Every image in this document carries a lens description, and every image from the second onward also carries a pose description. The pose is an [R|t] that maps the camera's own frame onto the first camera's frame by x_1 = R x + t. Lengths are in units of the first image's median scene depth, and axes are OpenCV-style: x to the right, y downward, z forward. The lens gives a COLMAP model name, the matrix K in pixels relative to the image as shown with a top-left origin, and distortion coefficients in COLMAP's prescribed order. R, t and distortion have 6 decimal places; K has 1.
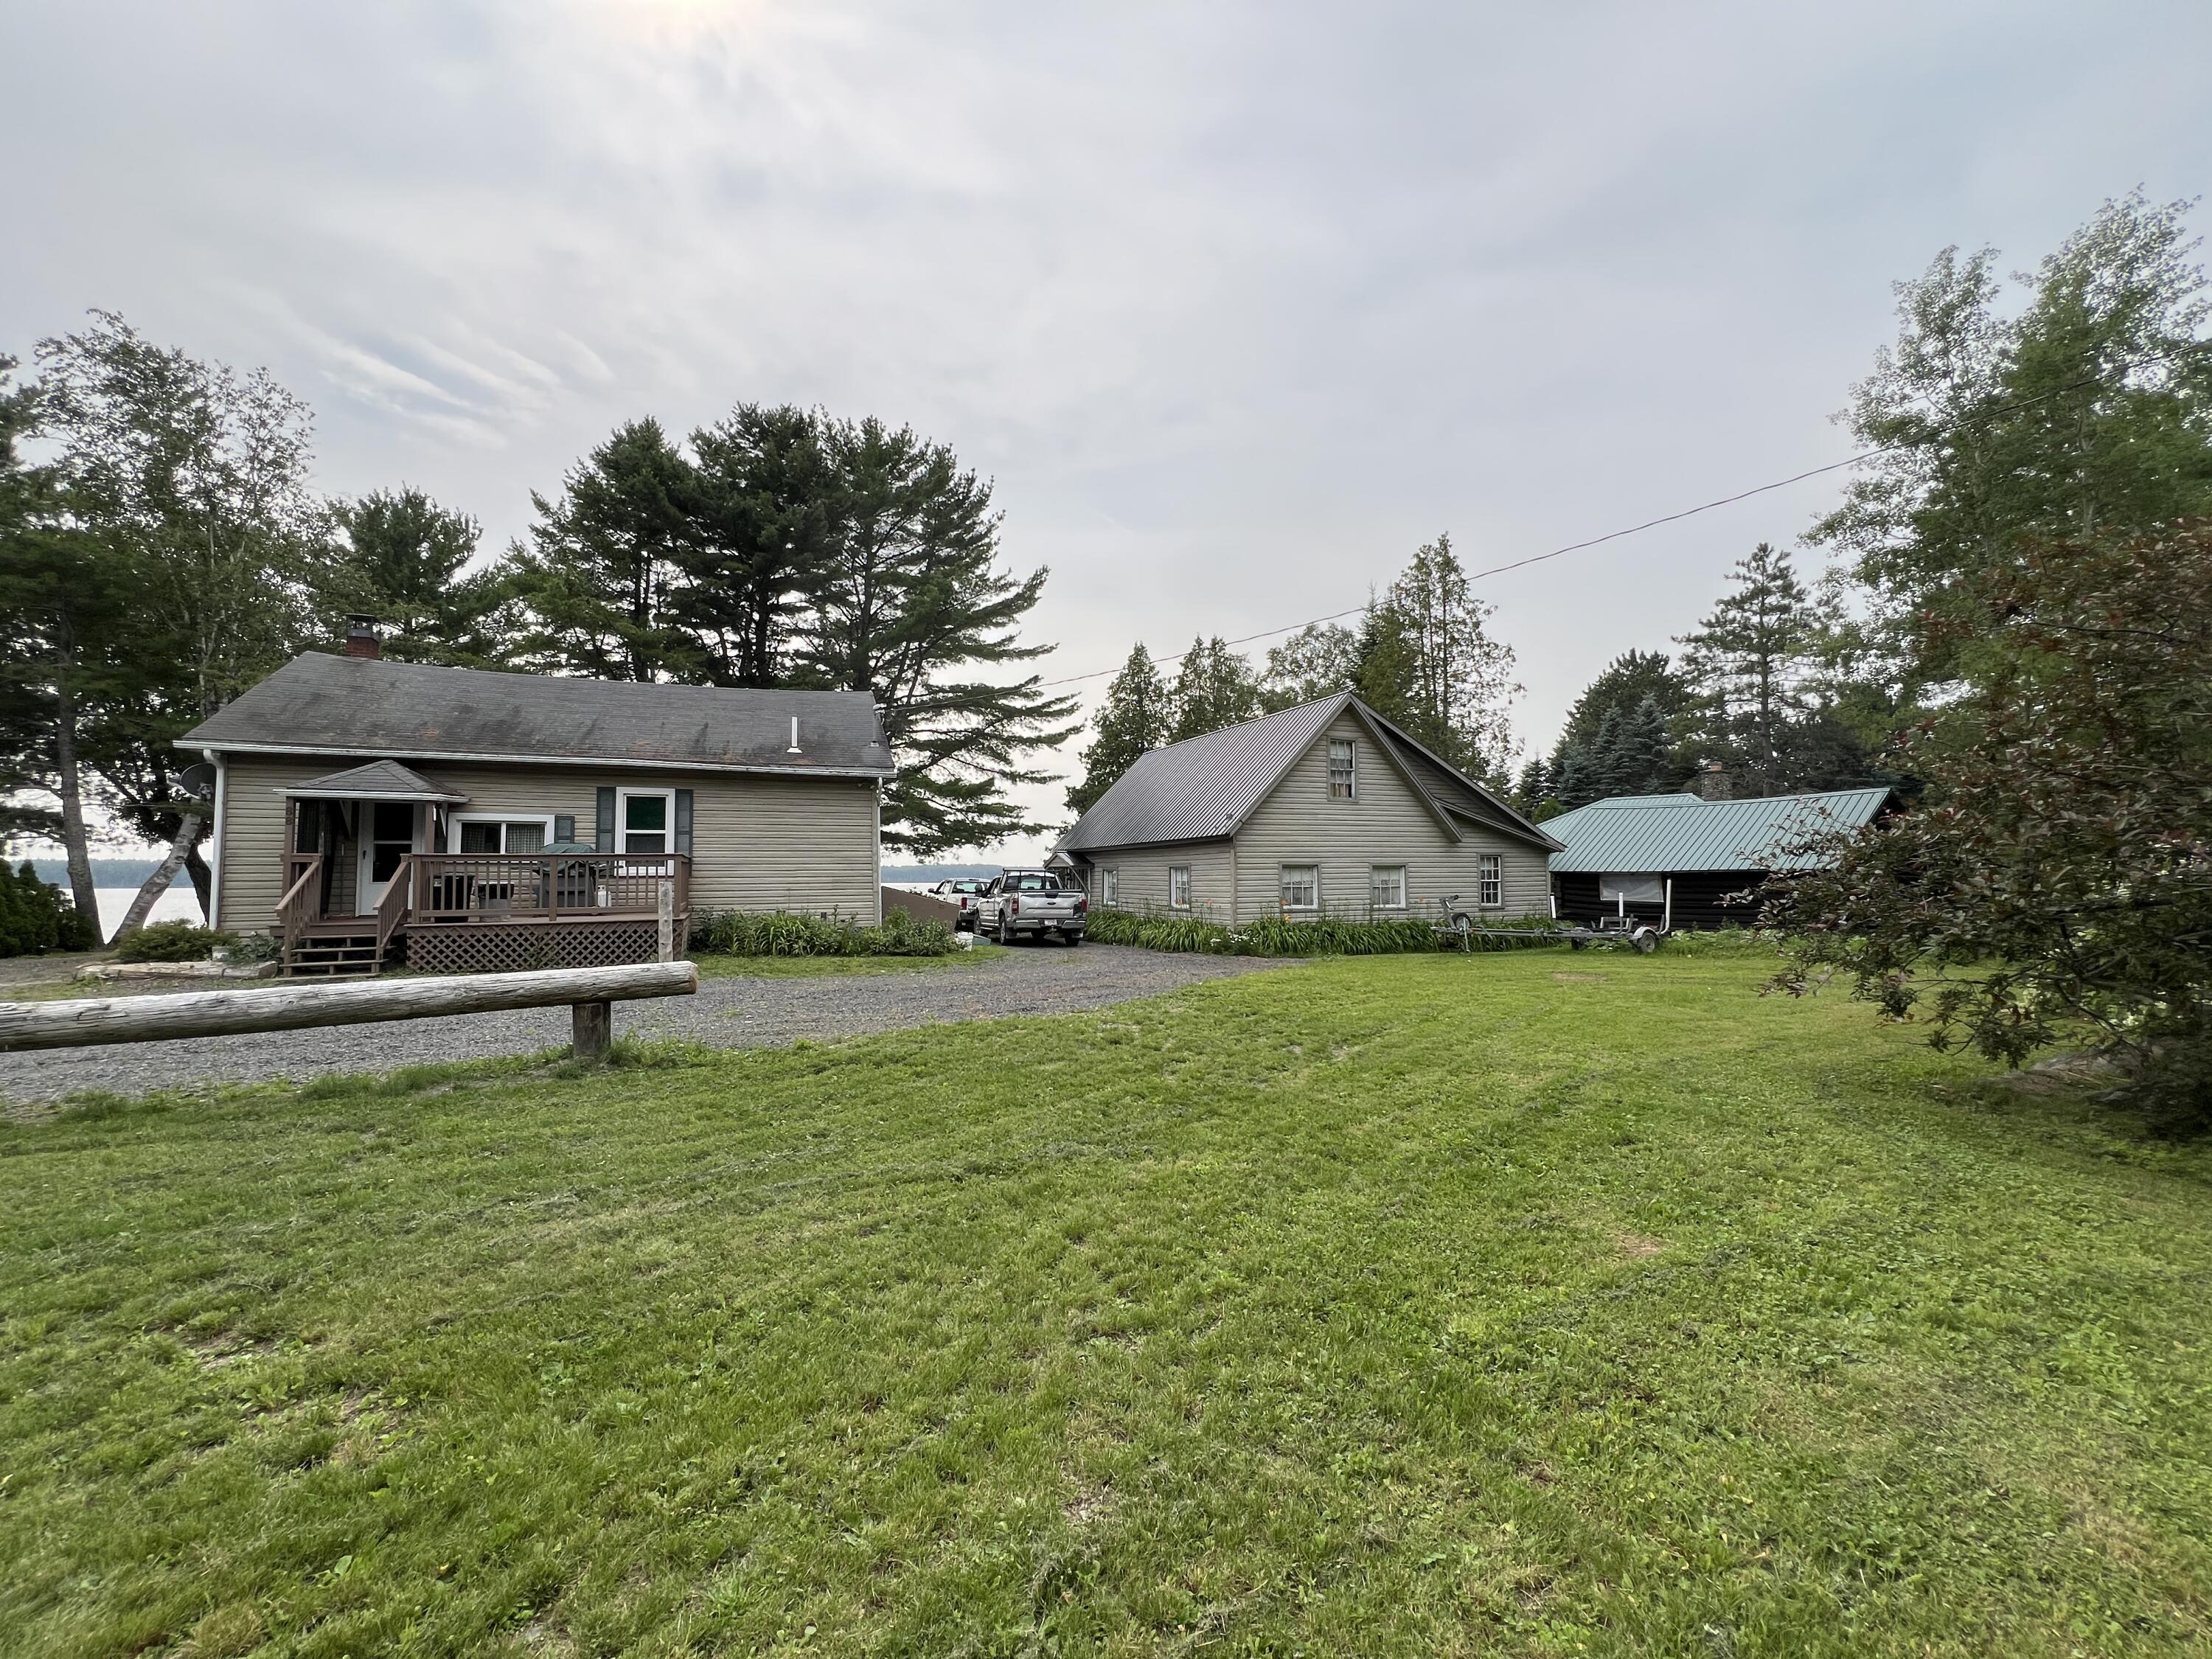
lens RADIAL K [[877.8, 0, 1106.0], [0, 877.8, 829.5], [0, 0, 1]] dist [-0.008069, 0.000989]
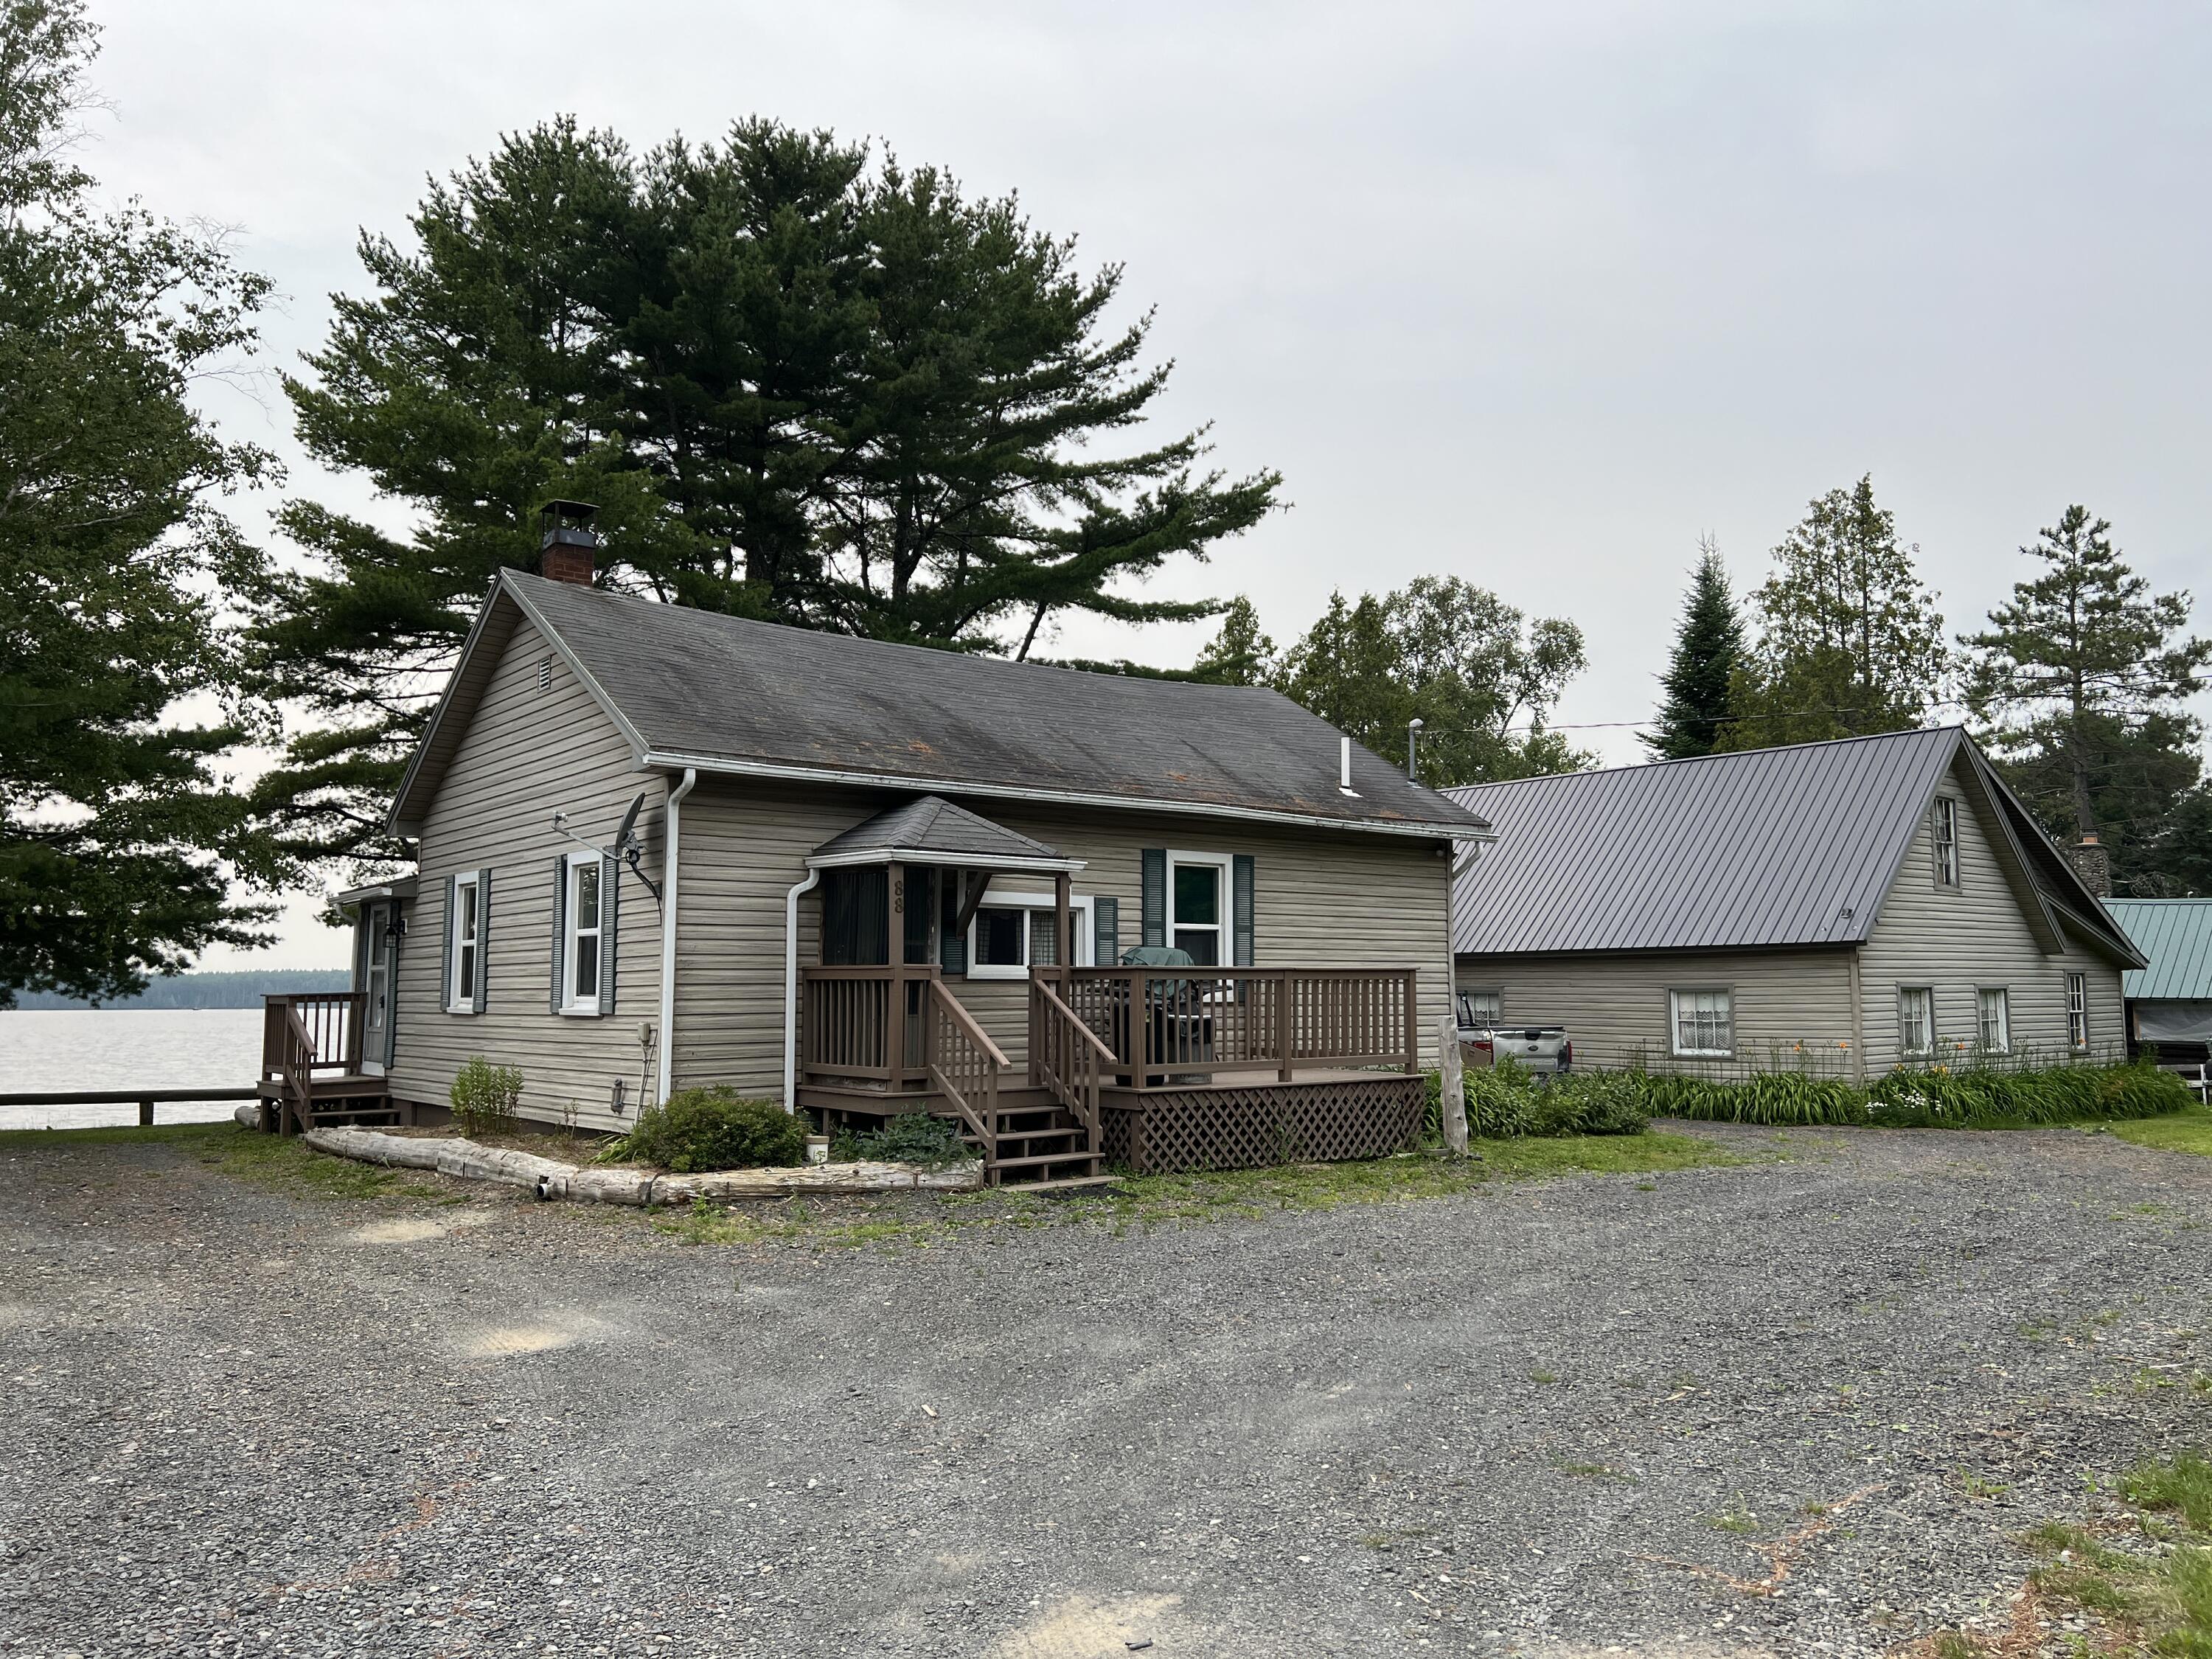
lens RADIAL K [[1668.5, 0, 1106.0], [0, 1668.5, 829.5], [0, 0, 1]] dist [0.003049, 0.000419]
pose [[0.960772, 0.031800, 0.275509, -0.880365], [-0.019005, 0.998619, -0.048987, -0.006604], [-0.276686, 0.041830, 0.960049, -0.043550]]
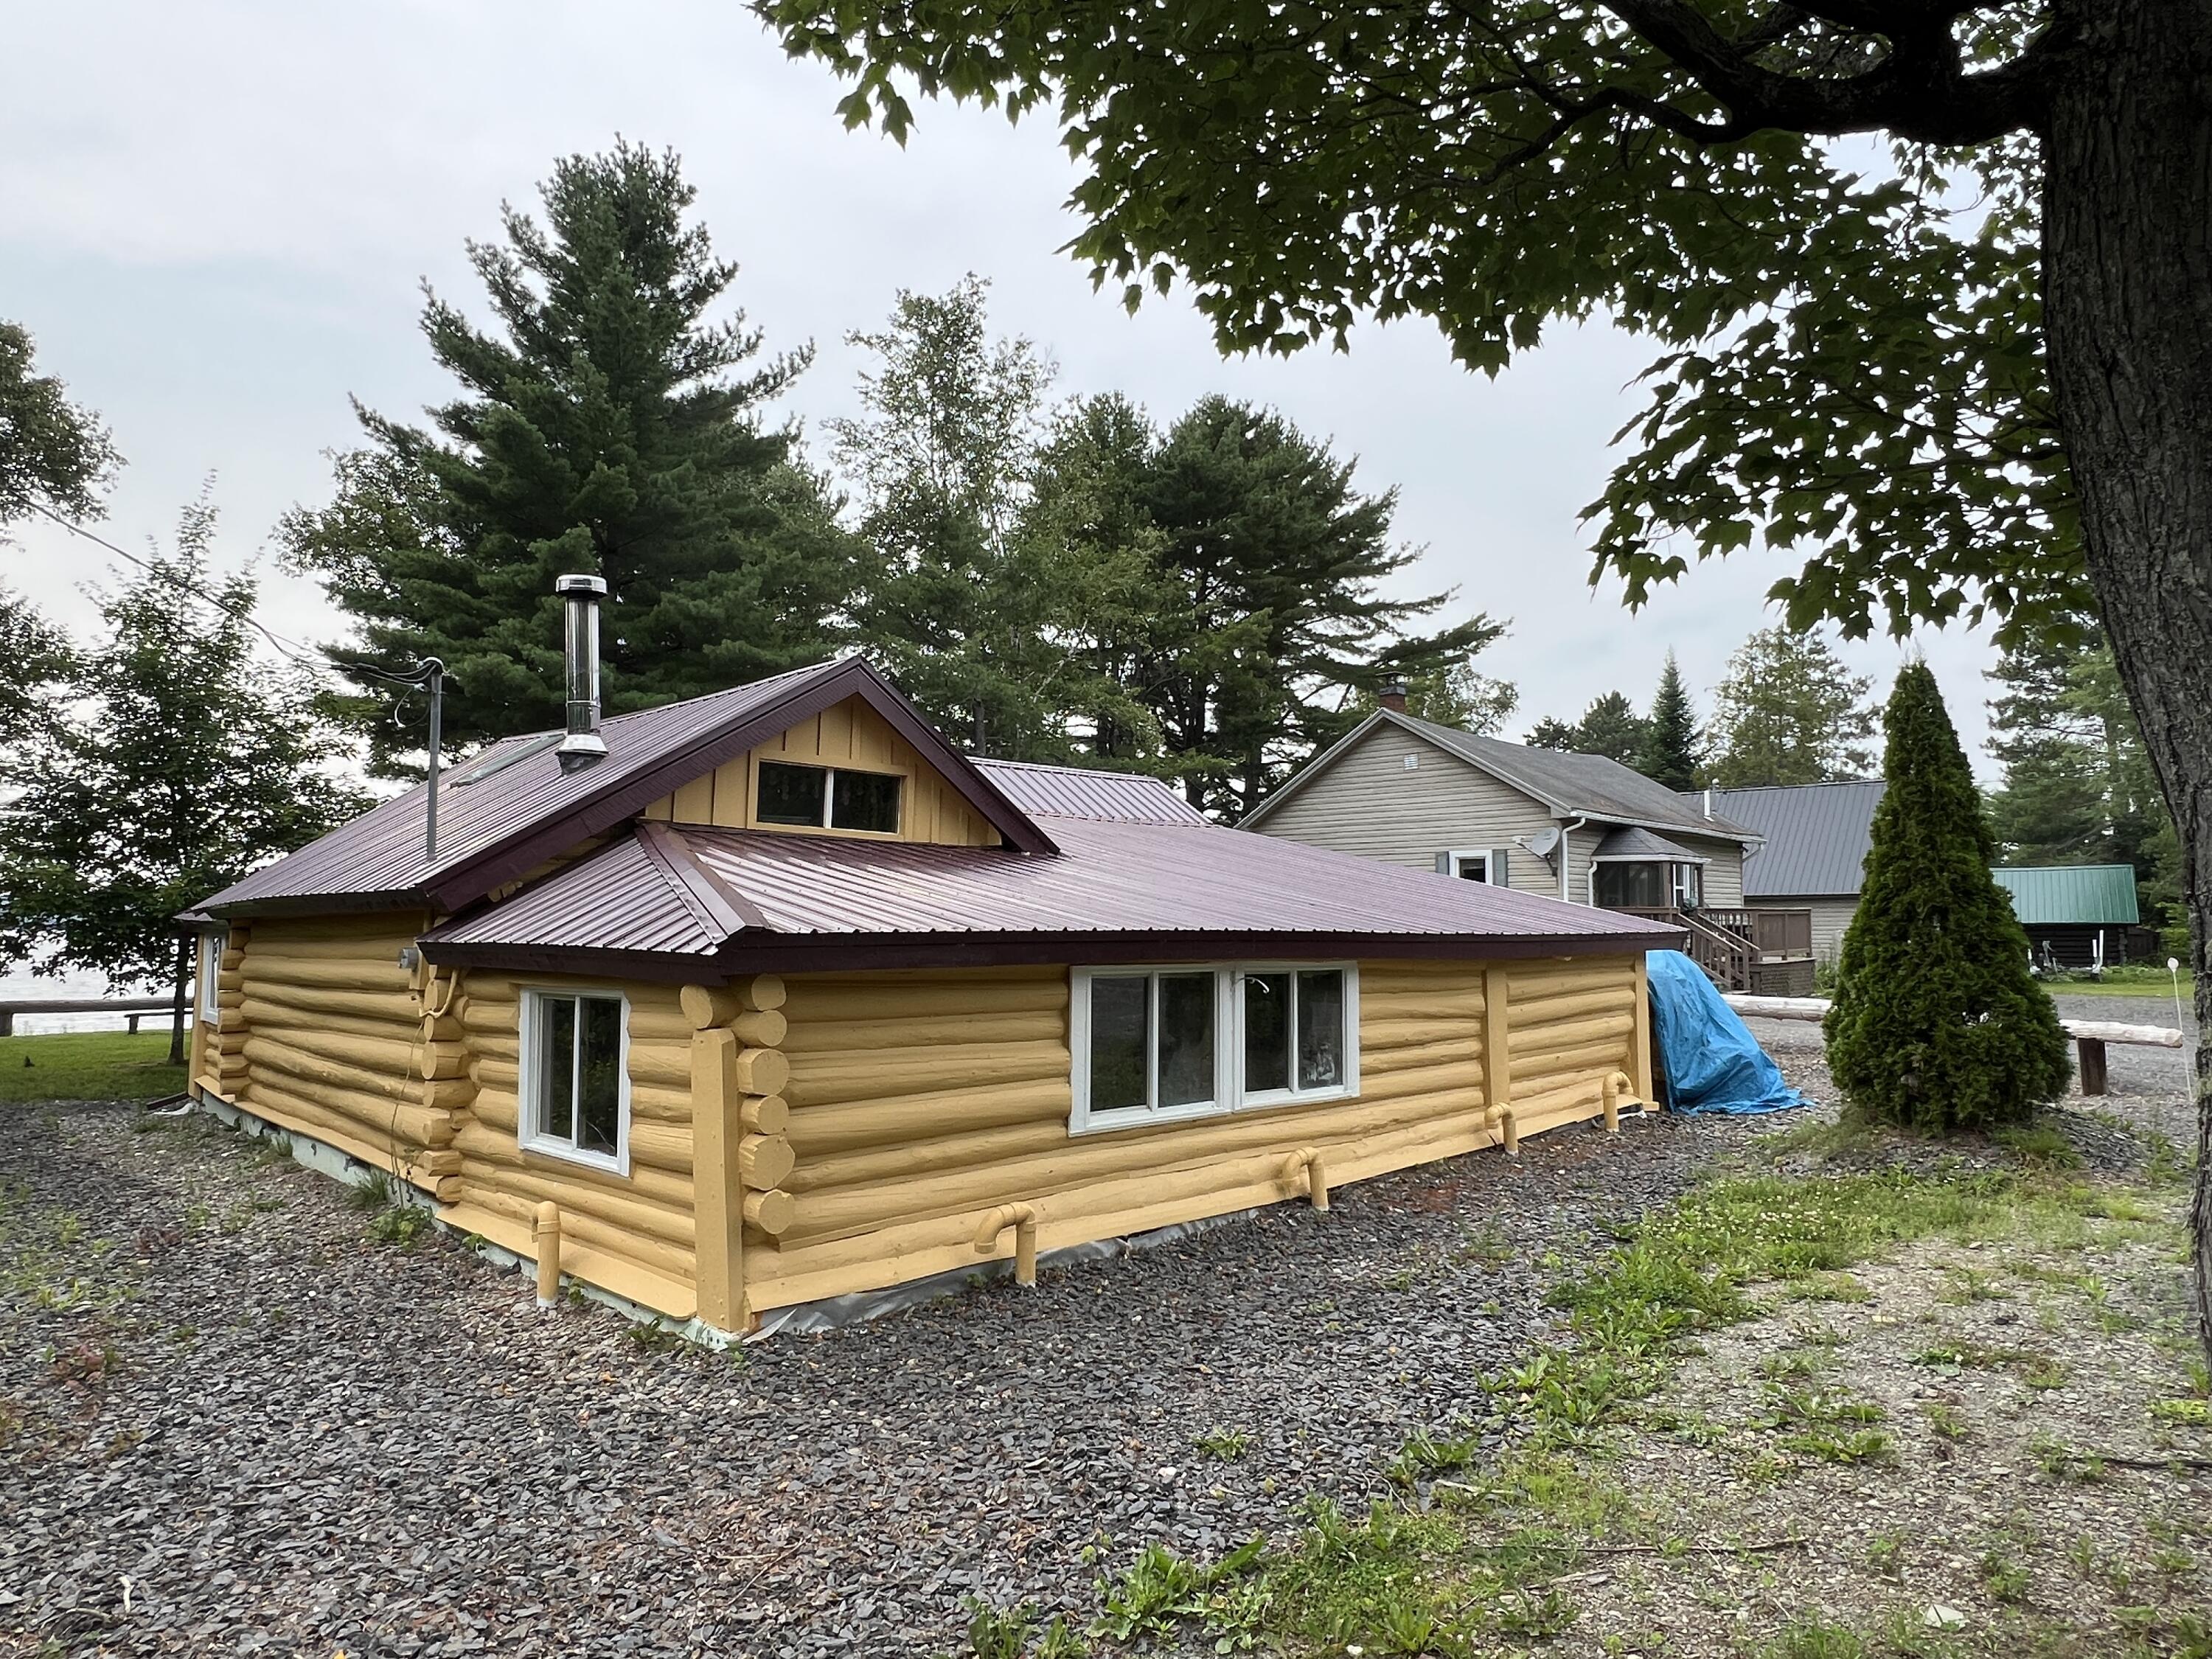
lens RADIAL K [[1270.9, 0, 1106.0], [0, 1270.9, 829.5], [0, 0, 1]] dist [0.002708, 0.000277]
pose [[0.915621, 0.036025, 0.400426, -1.857598], [-0.027866, 0.999269, -0.026182, -0.009188], [-0.401076, 0.012815, 0.915955, -0.241128]]
